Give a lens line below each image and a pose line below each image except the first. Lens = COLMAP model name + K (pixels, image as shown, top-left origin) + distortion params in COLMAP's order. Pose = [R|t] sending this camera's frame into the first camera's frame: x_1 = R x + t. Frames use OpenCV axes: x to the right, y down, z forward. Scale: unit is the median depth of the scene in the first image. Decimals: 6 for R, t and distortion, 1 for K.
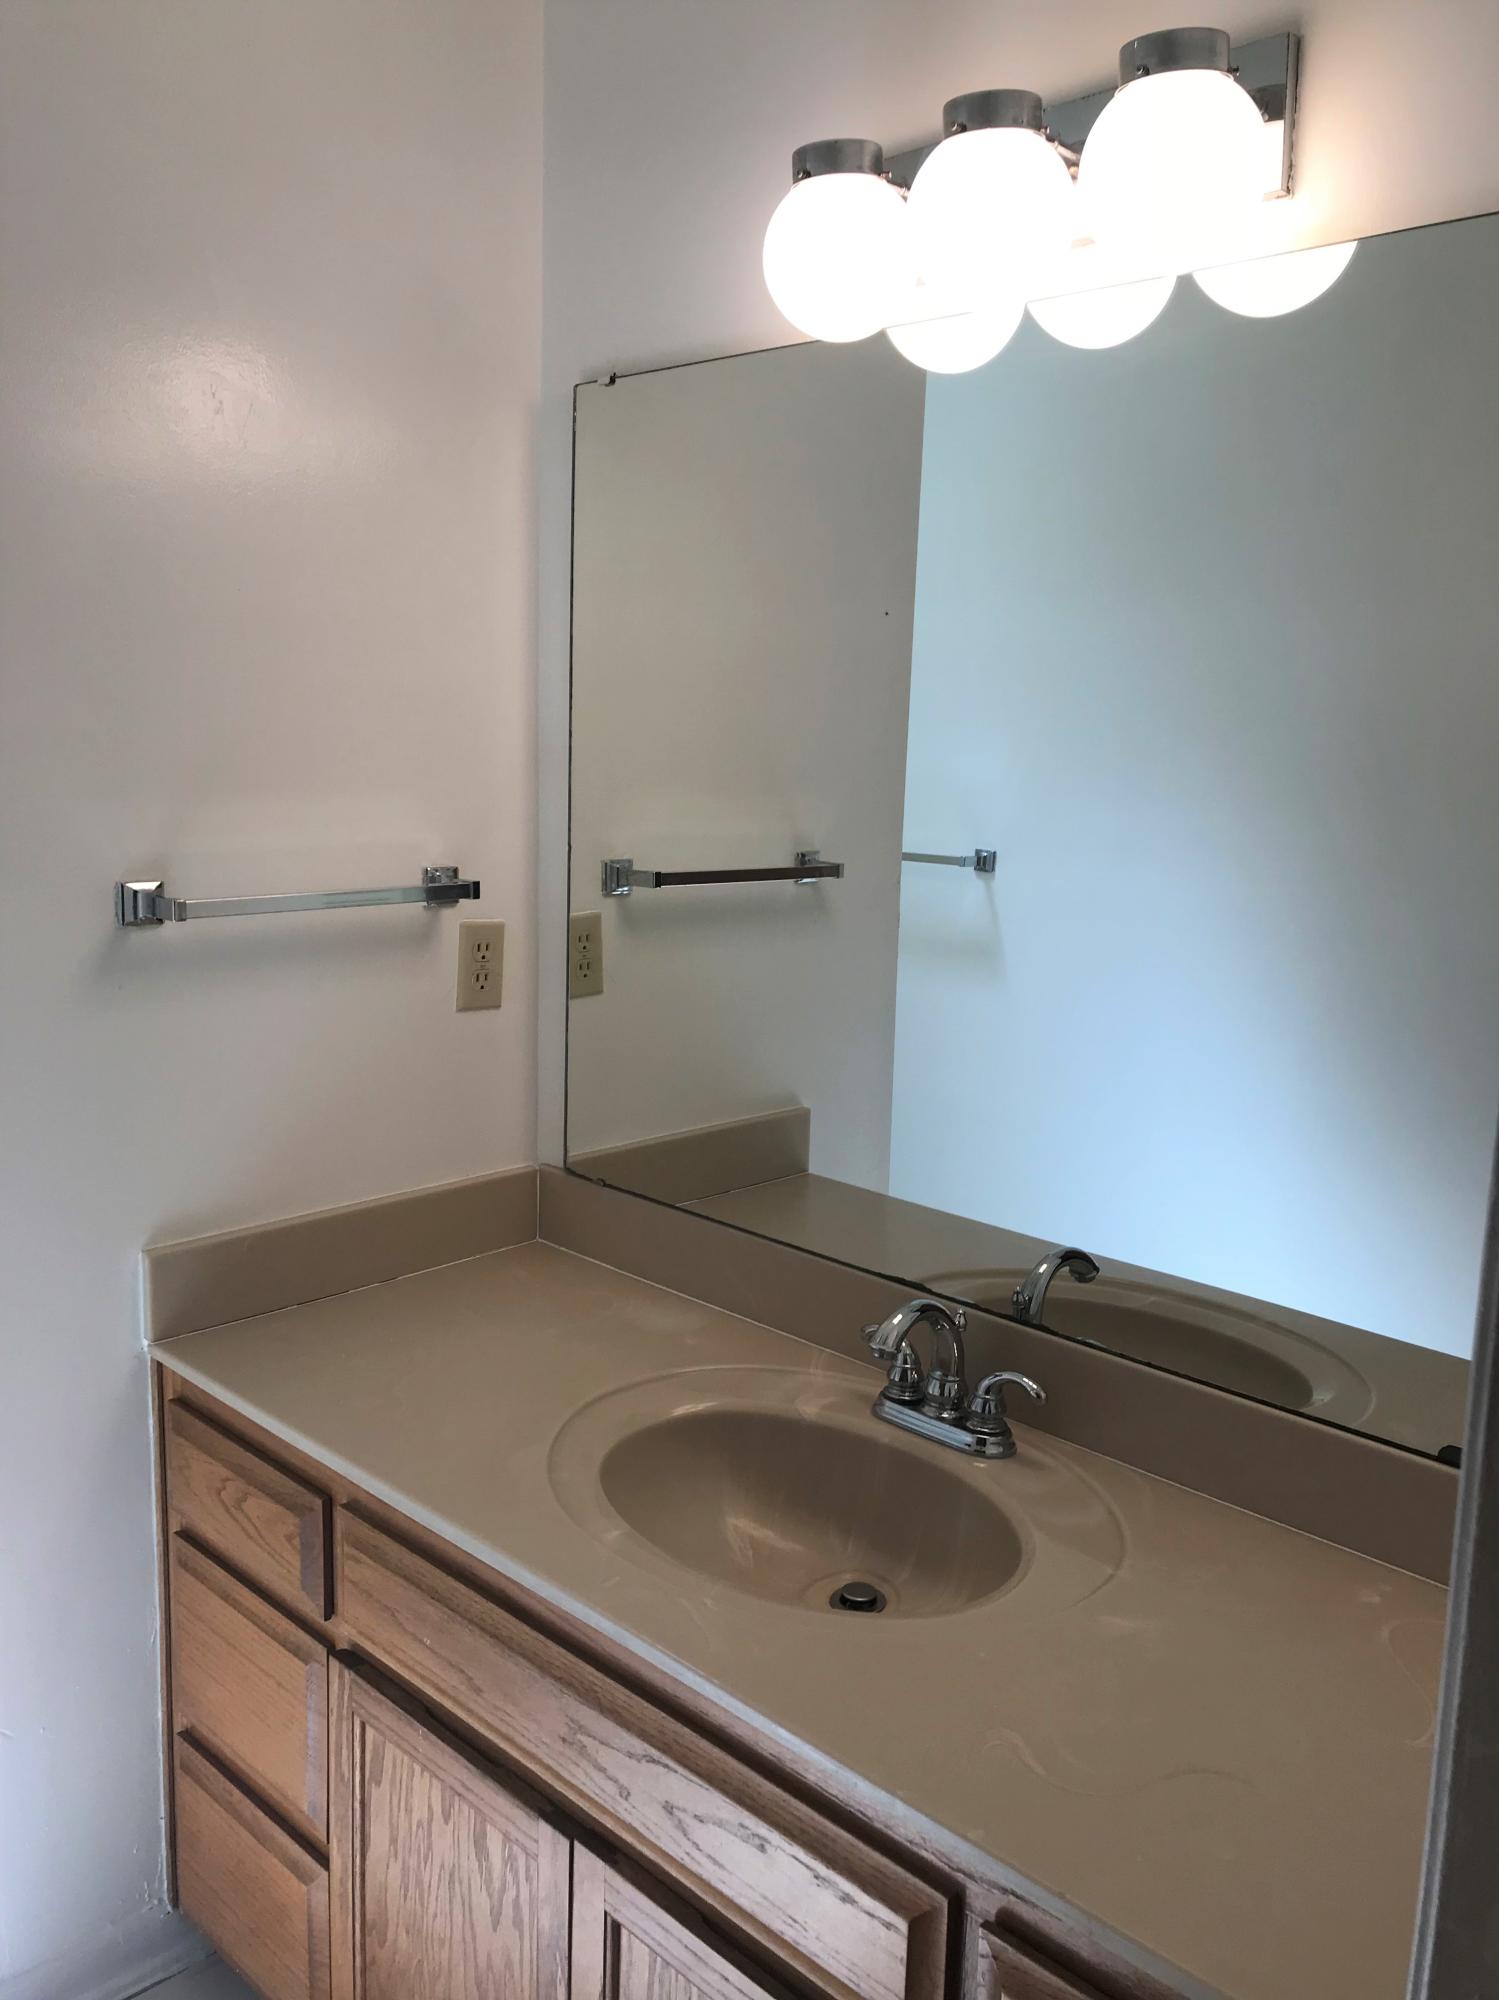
lens RADIAL K [[1651.0, 0, 749.5], [0, 1651.0, 1000.0], [0, 0, 1]] dist [0.010009, -0.002581]
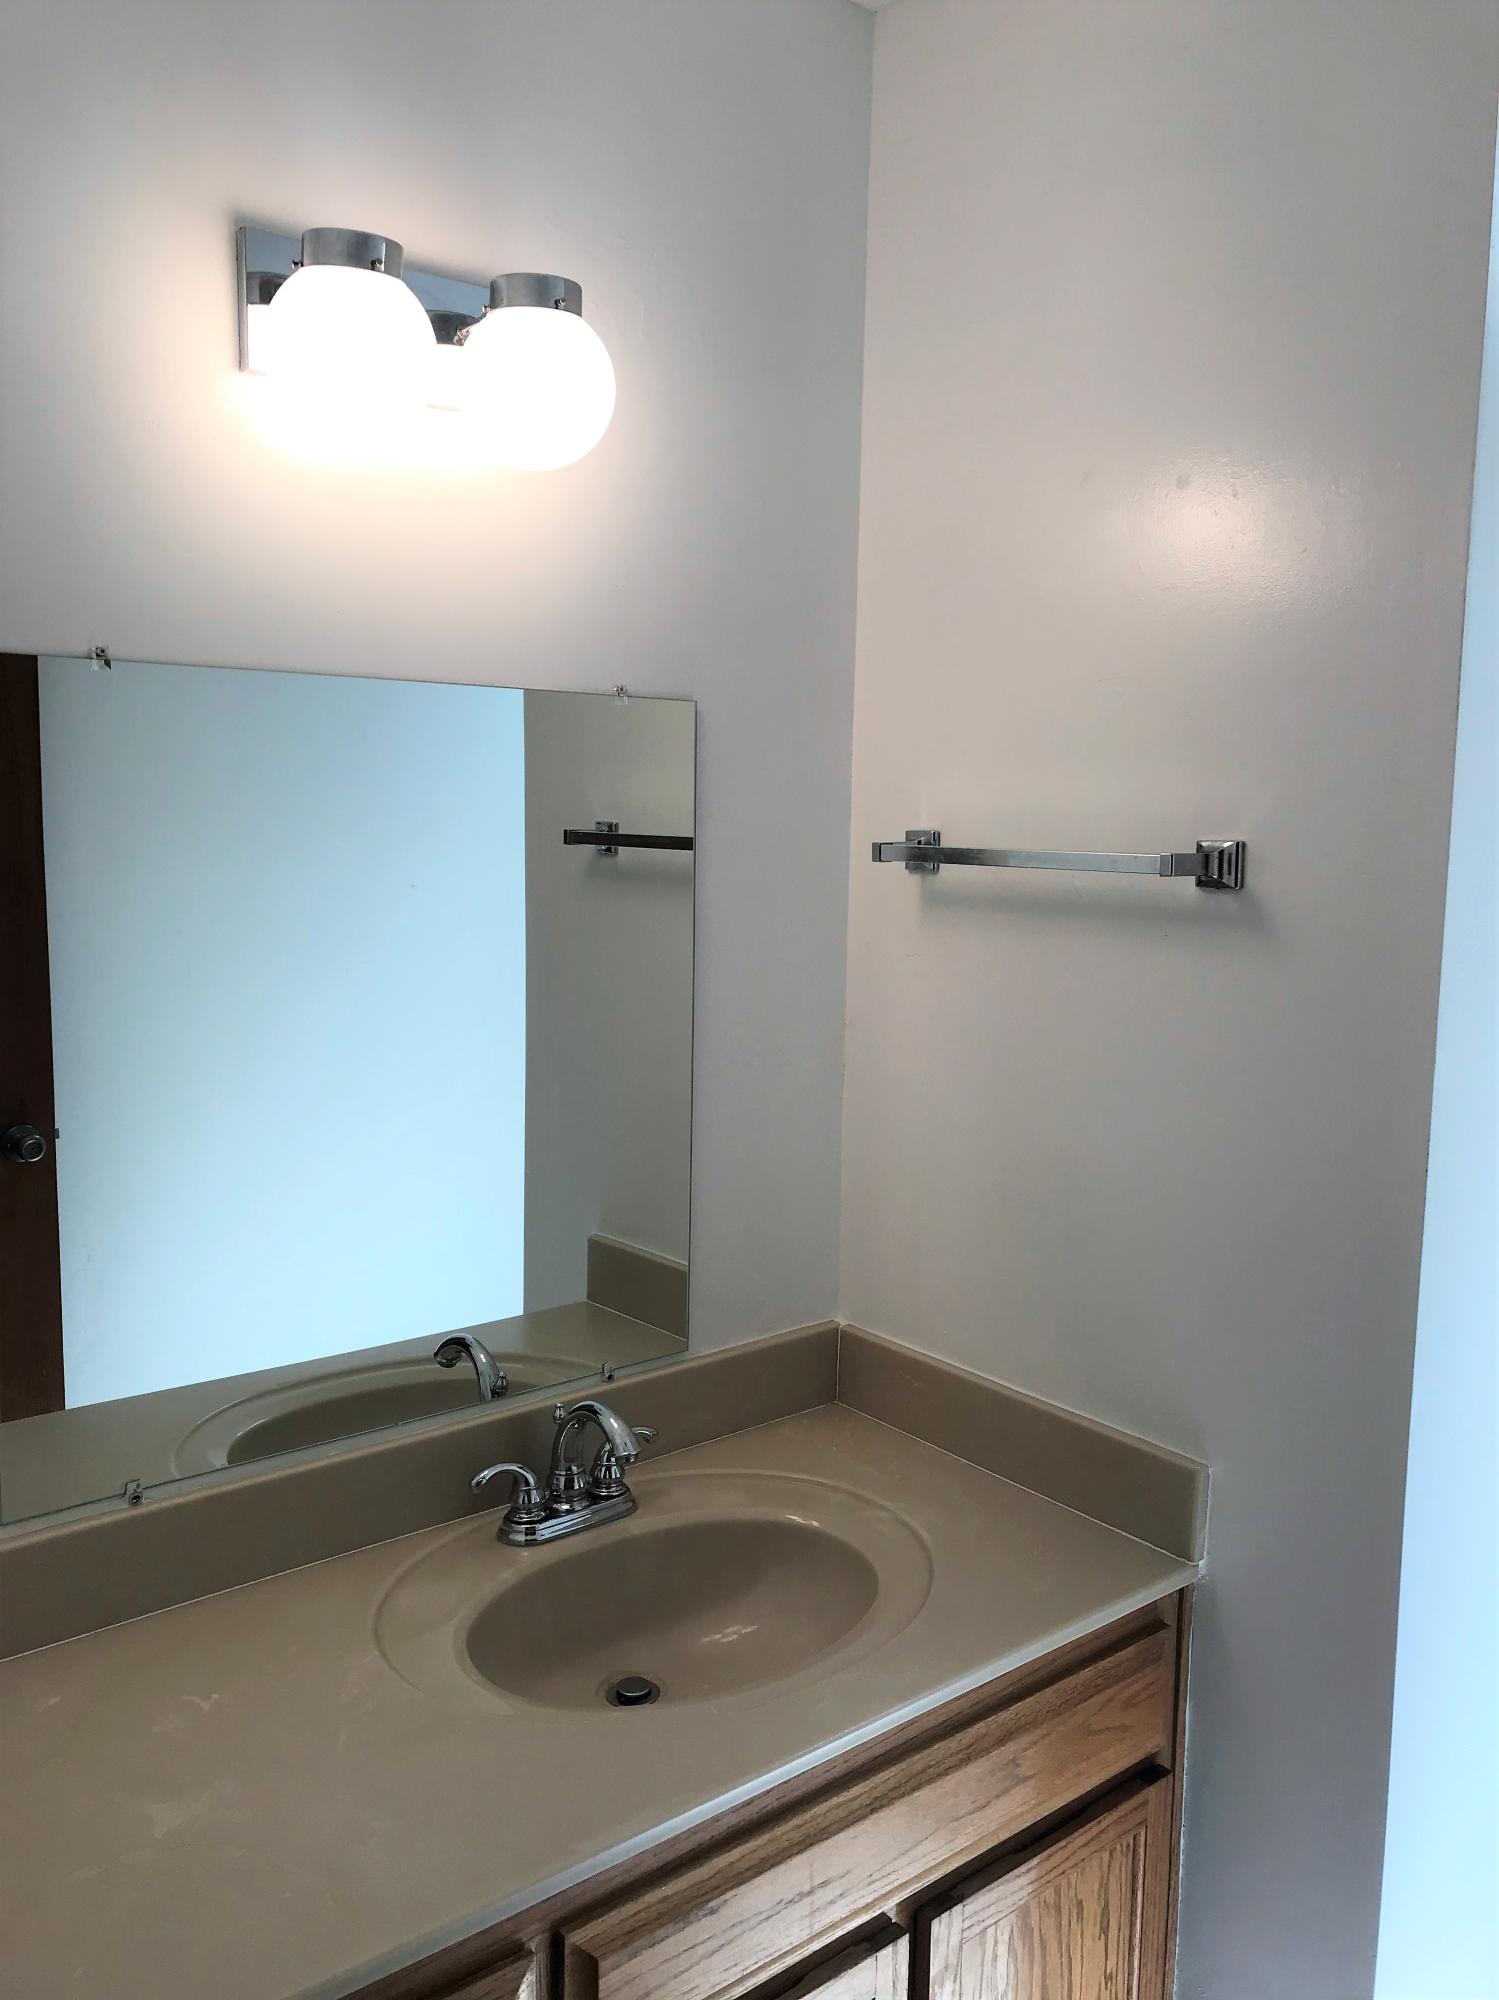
lens RADIAL K [[1615.0, 0, 749.5], [0, 1615.0, 1000.0], [0, 0, 1]] dist [0.002140, 0.005370]
pose [[0.129915, -0.161980, 0.978205, -0.872727], [0.152348, 0.978112, 0.141731, -0.209900], [-0.979751, 0.130615, 0.151749, 0.706381]]
